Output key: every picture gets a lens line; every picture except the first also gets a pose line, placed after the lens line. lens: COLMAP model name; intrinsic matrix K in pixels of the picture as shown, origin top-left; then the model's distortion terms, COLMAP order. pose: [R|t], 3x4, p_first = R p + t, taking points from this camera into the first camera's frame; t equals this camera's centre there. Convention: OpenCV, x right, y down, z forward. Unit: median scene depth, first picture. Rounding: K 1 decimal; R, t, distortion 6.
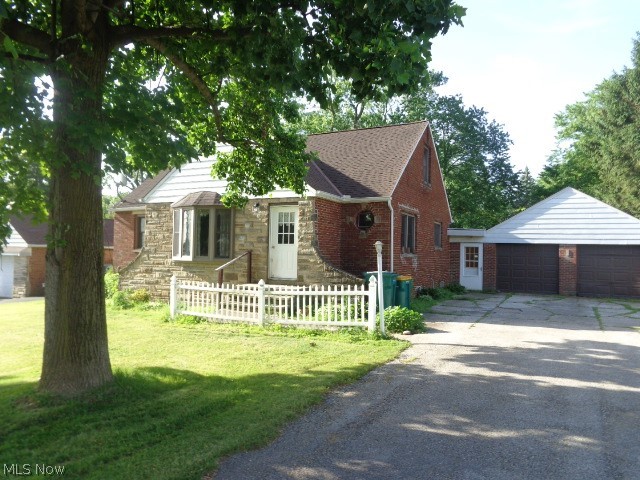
lens RADIAL K [[483.2, 0, 323.1], [0, 483.2, 241.8], [0, 0, 1]] dist [0.004208, 0.014087]
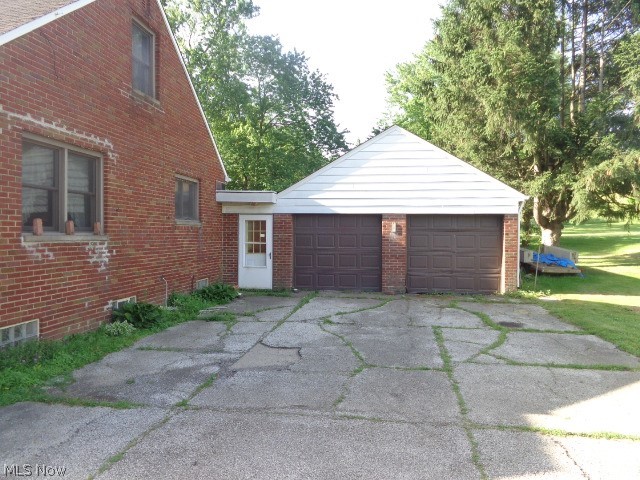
lens RADIAL K [[483.2, 0, 318.6], [0, 483.2, 243.9], [0, 0, 1]] dist [0.004208, 0.014087]
pose [[0.954049, -0.022408, 0.298811, 0.285400], [0.006952, 0.998587, 0.052686, 0.012496], [-0.299570, -0.048188, 0.952857, 0.547738]]
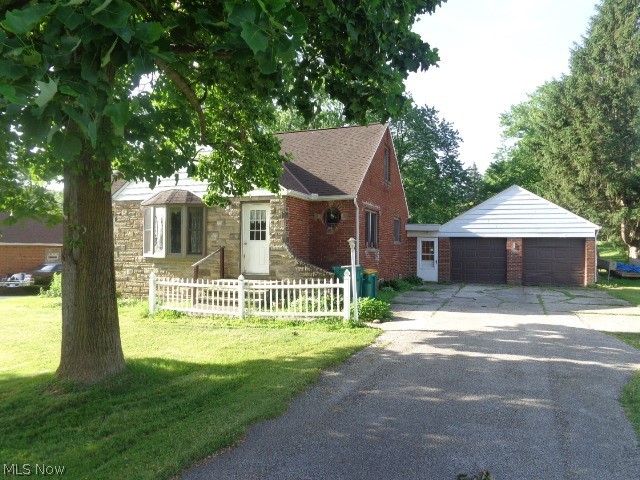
lens RADIAL K [[483.2, 0, 324.5], [0, 483.2, 241.0], [0, 0, 1]] dist [0.004208, 0.014087]
pose [[0.995005, -0.009445, 0.099374, -0.033728], [0.008413, 0.999906, 0.010802, -0.003931], [-0.099466, -0.009912, 0.994992, -0.047291]]
